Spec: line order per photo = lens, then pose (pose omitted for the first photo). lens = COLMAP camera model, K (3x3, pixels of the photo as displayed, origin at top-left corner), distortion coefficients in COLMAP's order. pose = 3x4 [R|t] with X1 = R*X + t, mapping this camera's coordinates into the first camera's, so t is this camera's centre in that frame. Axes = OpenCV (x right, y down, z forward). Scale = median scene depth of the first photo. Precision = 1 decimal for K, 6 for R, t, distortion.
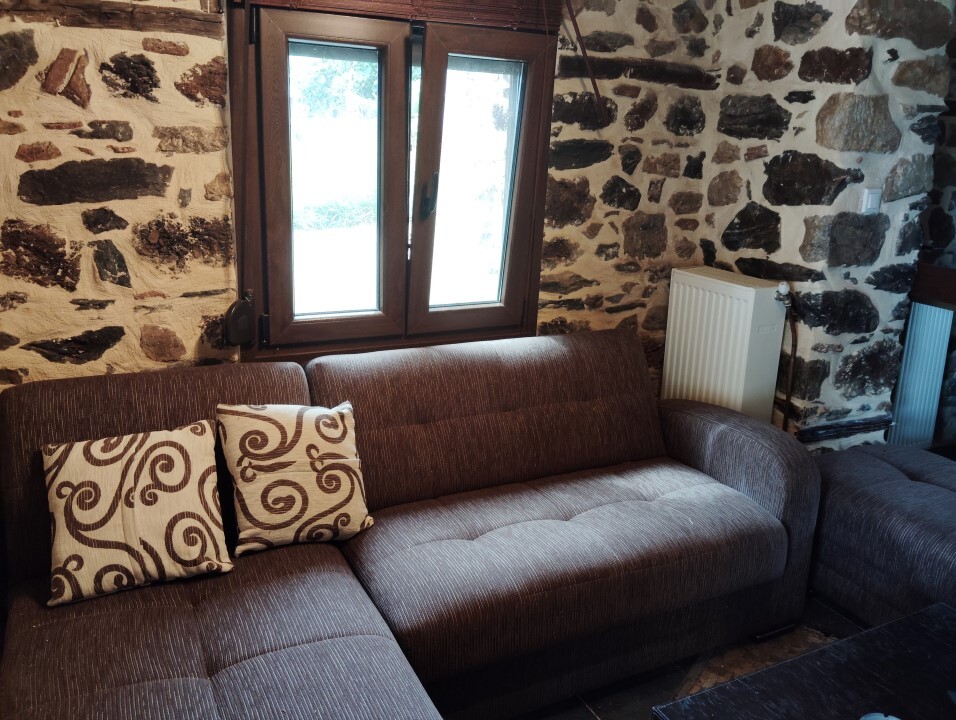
lens RADIAL K [[784.3, 0, 473.6], [0, 784.3, 354.7], [0, 0, 1]] dist [0.087146, -0.172776]
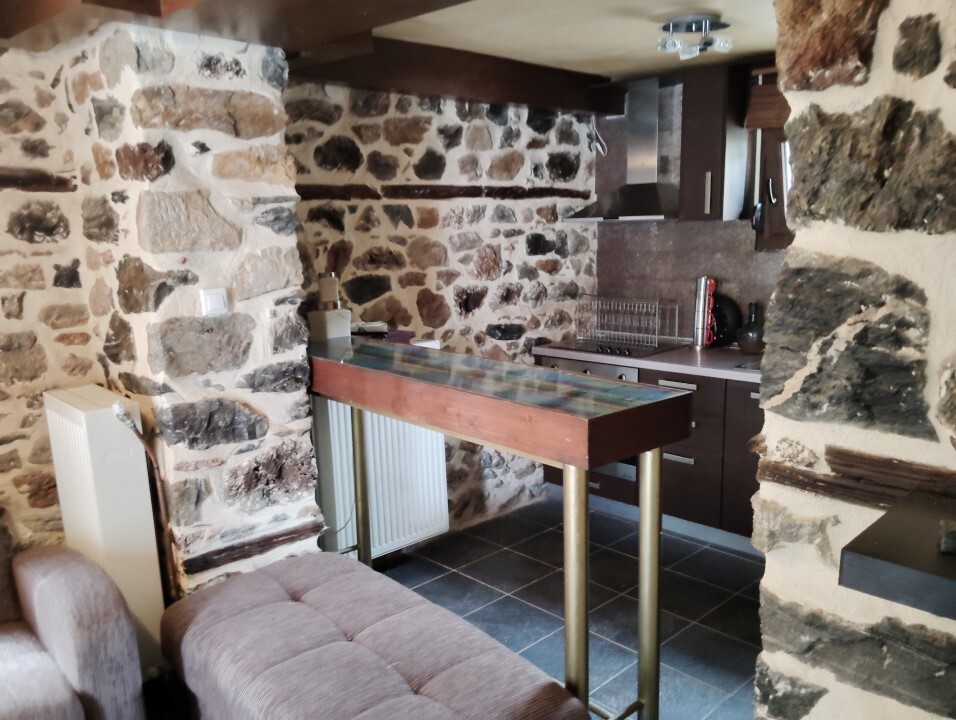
lens RADIAL K [[784.3, 0, 473.6], [0, 784.3, 354.7], [0, 0, 1]] dist [0.087146, -0.172776]
pose [[0.959080, -0.108856, 0.261375, 0.539744], [0.135253, 0.987144, -0.085171, -0.013197], [-0.248743, 0.117038, 0.961472, 0.042940]]
